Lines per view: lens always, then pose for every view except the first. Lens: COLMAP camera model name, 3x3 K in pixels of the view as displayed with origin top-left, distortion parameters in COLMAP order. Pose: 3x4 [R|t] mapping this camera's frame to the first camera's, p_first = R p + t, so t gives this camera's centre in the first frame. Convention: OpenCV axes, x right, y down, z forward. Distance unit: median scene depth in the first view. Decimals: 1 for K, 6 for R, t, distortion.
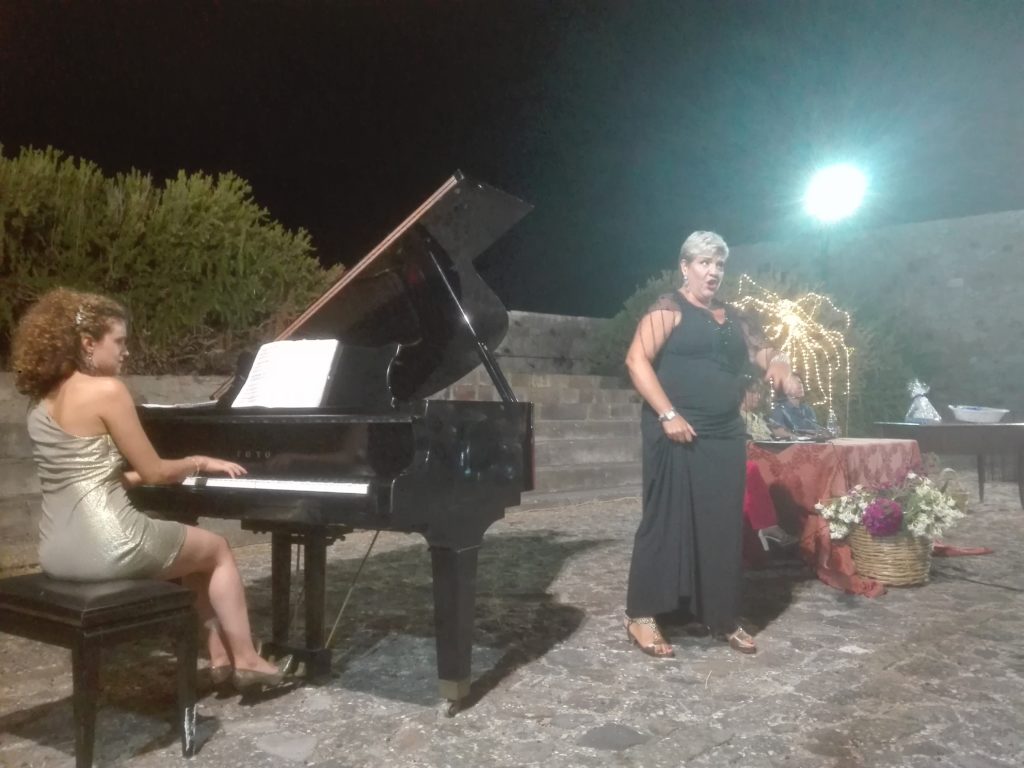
lens RADIAL K [[792.2, 0, 507.1], [0, 792.2, 383.1], [0, 0, 1]] dist [0.016579, 0.000637]
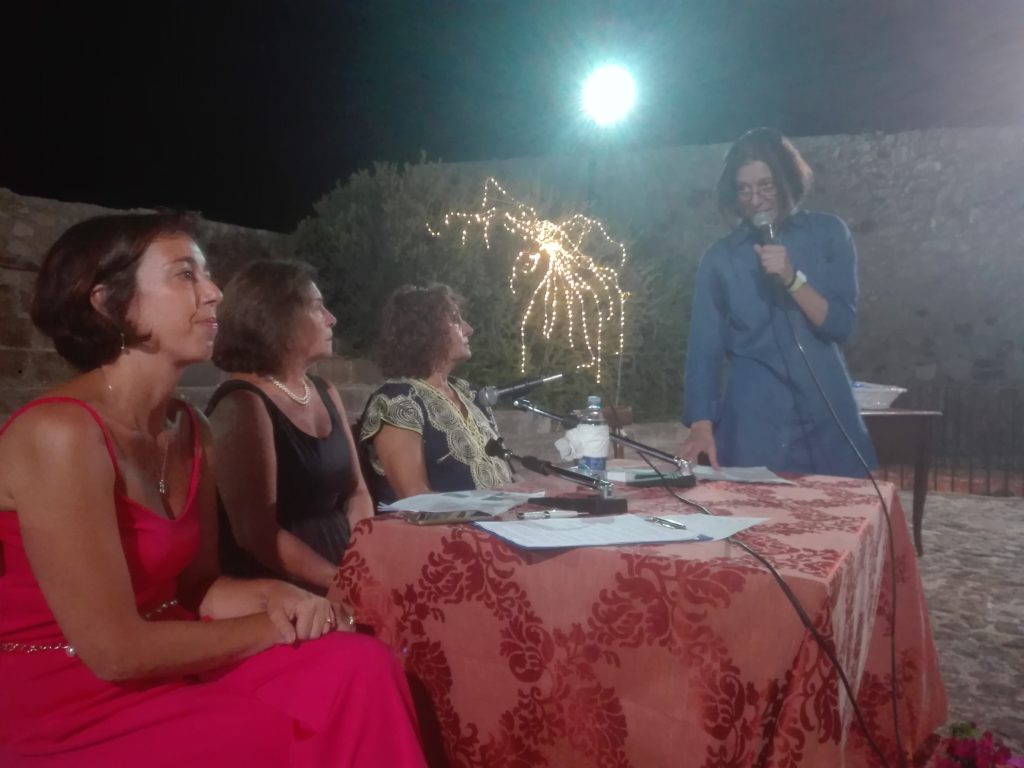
lens RADIAL K [[792.2, 0, 512.1], [0, 792.2, 383.6], [0, 0, 1]] dist [0.016579, 0.000637]
pose [[0.952585, 0.017640, 0.303762, 0.110108], [-0.034925, 0.998059, 0.051565, 0.006493], [-0.302263, -0.059729, 0.951351, 0.328571]]
